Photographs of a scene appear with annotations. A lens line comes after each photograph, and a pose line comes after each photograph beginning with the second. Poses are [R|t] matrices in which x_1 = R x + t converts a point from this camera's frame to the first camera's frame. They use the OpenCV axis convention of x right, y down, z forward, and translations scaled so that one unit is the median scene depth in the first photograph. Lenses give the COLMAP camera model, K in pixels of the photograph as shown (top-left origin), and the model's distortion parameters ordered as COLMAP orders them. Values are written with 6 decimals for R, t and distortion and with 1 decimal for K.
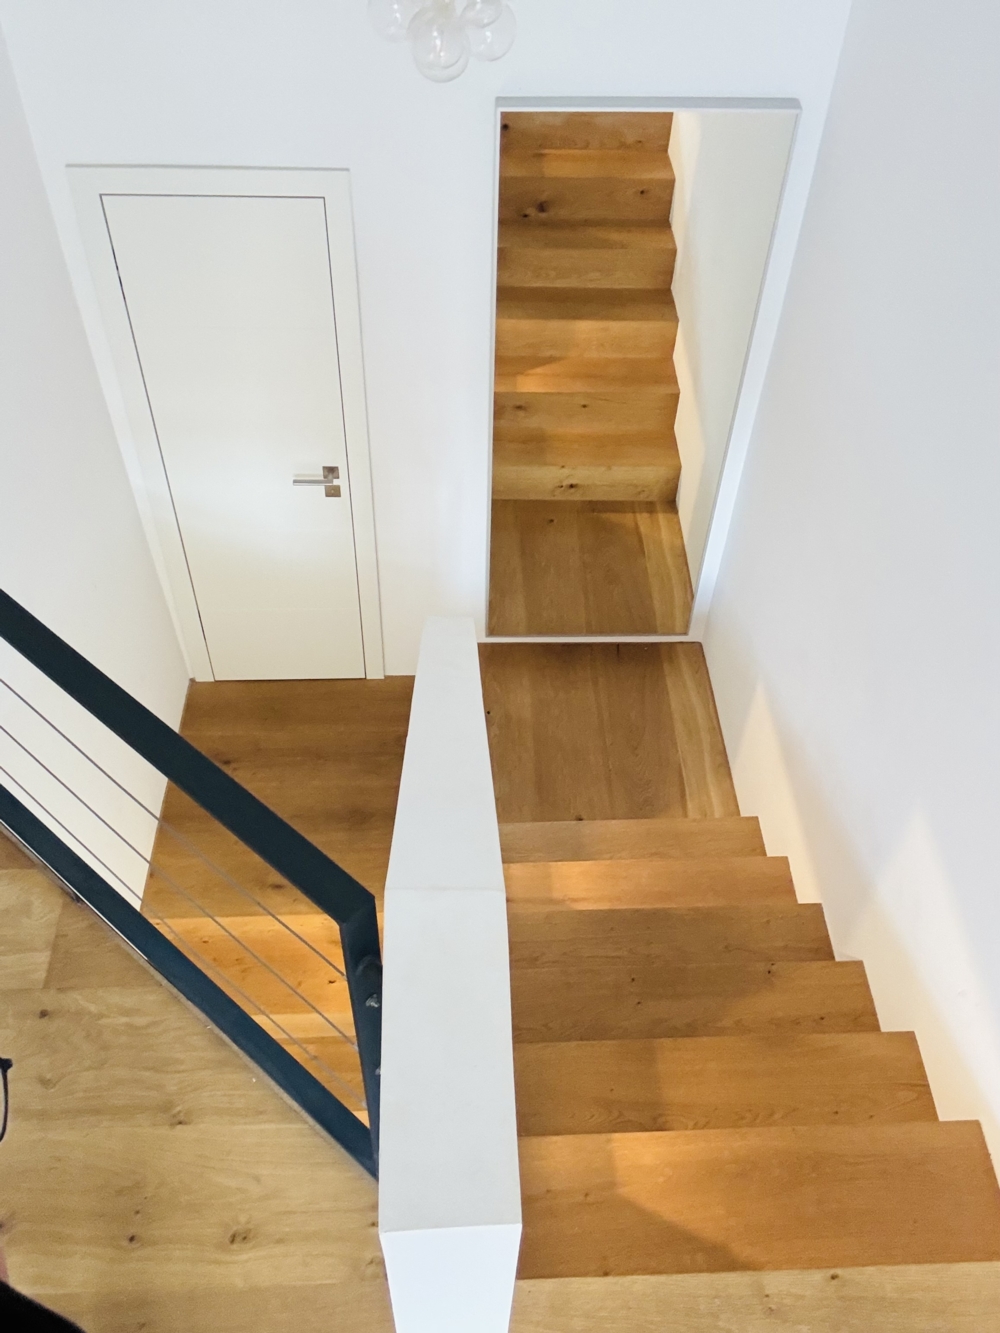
lens RADIAL K [[1151.6, 0, 500.0], [0, 1151.6, 666.5], [0, 0, 1]] dist [0.015870, -0.001406]
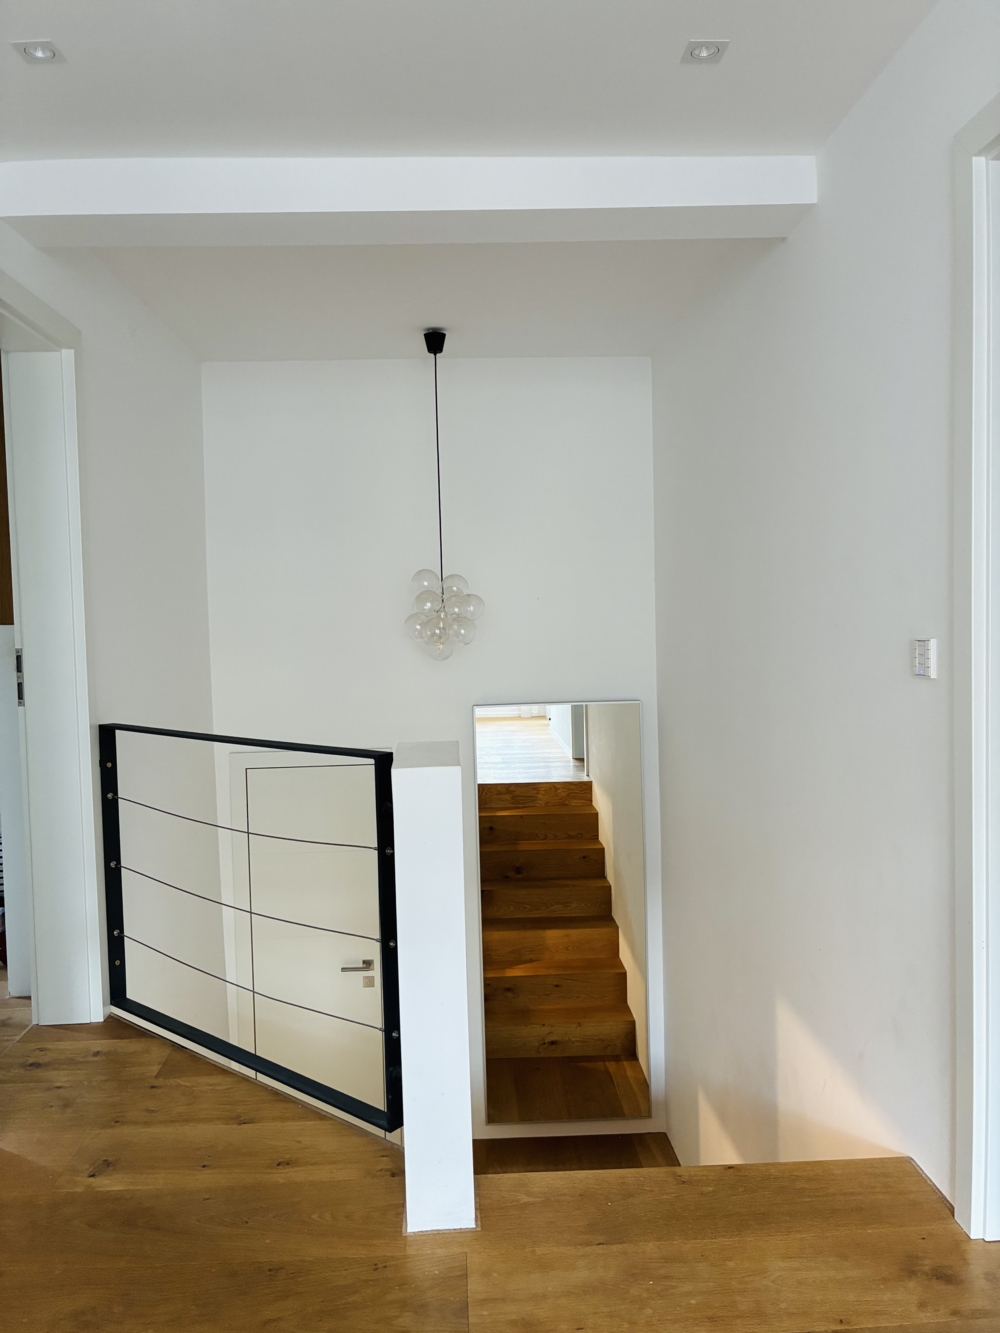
lens RADIAL K [[1017.6, 0, 500.0], [0, 1017.6, 666.5], [0, 0, 1]] dist [0.030367, -0.001669]
pose [[0.998226, -0.059158, 0.006741, 0.020884], [0.045799, 0.690551, -0.721832, 0.373705], [0.038047, 0.720860, 0.692036, -0.093630]]
